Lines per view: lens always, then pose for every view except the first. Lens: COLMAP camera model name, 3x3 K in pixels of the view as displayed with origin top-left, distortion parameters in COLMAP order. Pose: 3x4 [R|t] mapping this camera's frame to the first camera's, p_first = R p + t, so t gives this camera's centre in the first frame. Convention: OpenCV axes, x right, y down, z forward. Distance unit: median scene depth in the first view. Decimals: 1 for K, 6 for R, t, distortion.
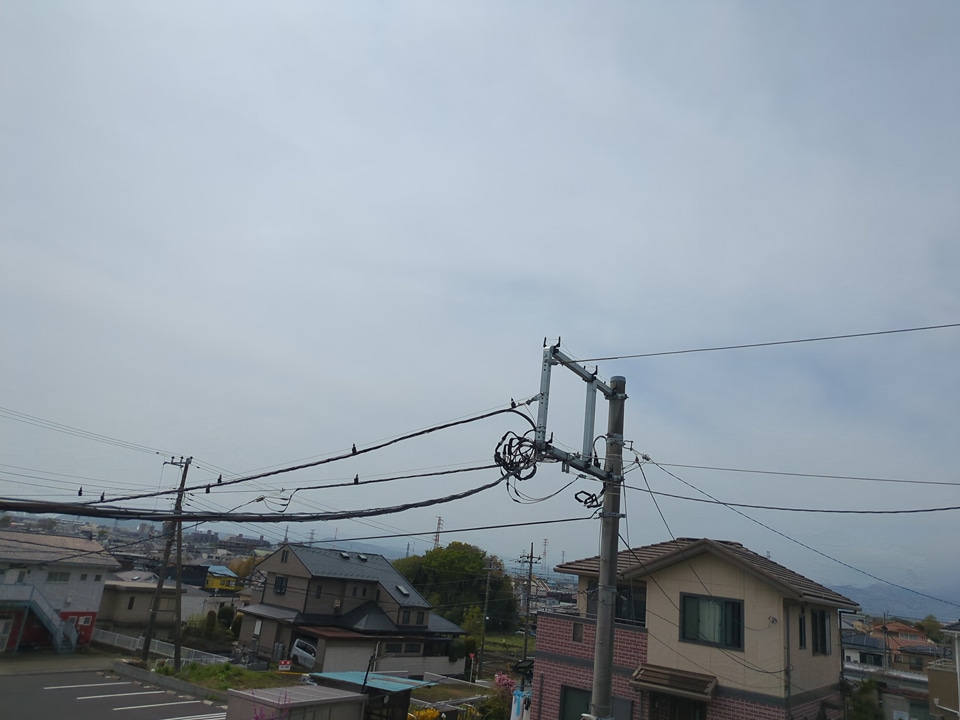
lens RADIAL K [[737.5, 0, 478.6], [0, 737.5, 340.7], [0, 0, 1]] dist [0.000929, -0.008521]
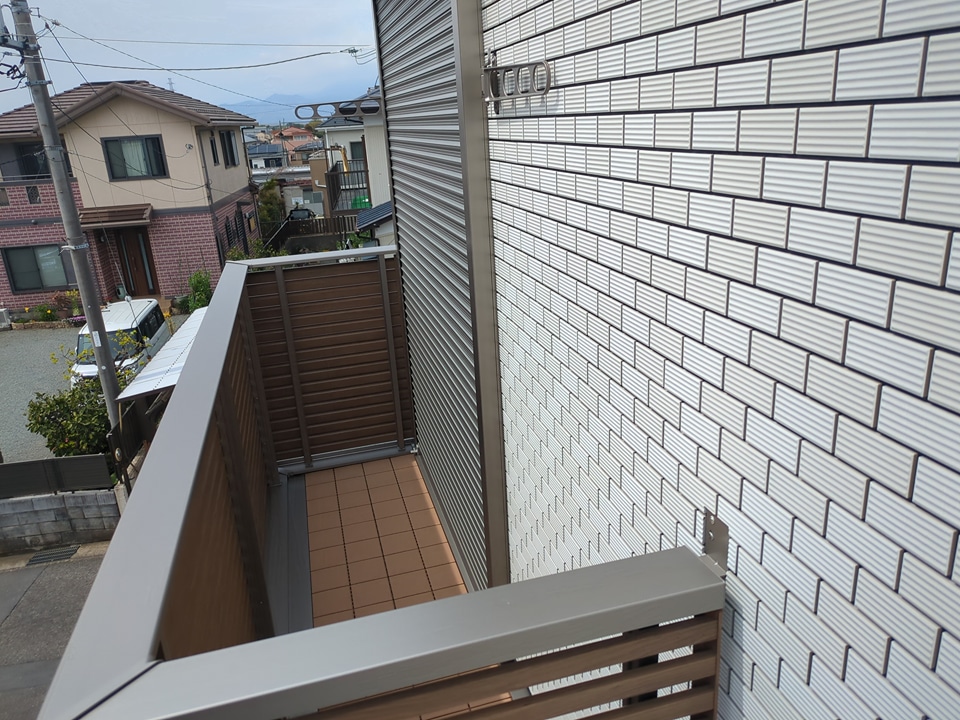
lens RADIAL K [[737.5, 0, 478.6], [0, 737.5, 340.7], [0, 0, 1]] dist [0.000929, -0.008521]
pose [[0.731345, -0.347590, 0.586783, -0.052836], [-0.058933, 0.824950, 0.562124, -0.046292], [-0.679456, -0.445688, 0.582839, -0.117706]]
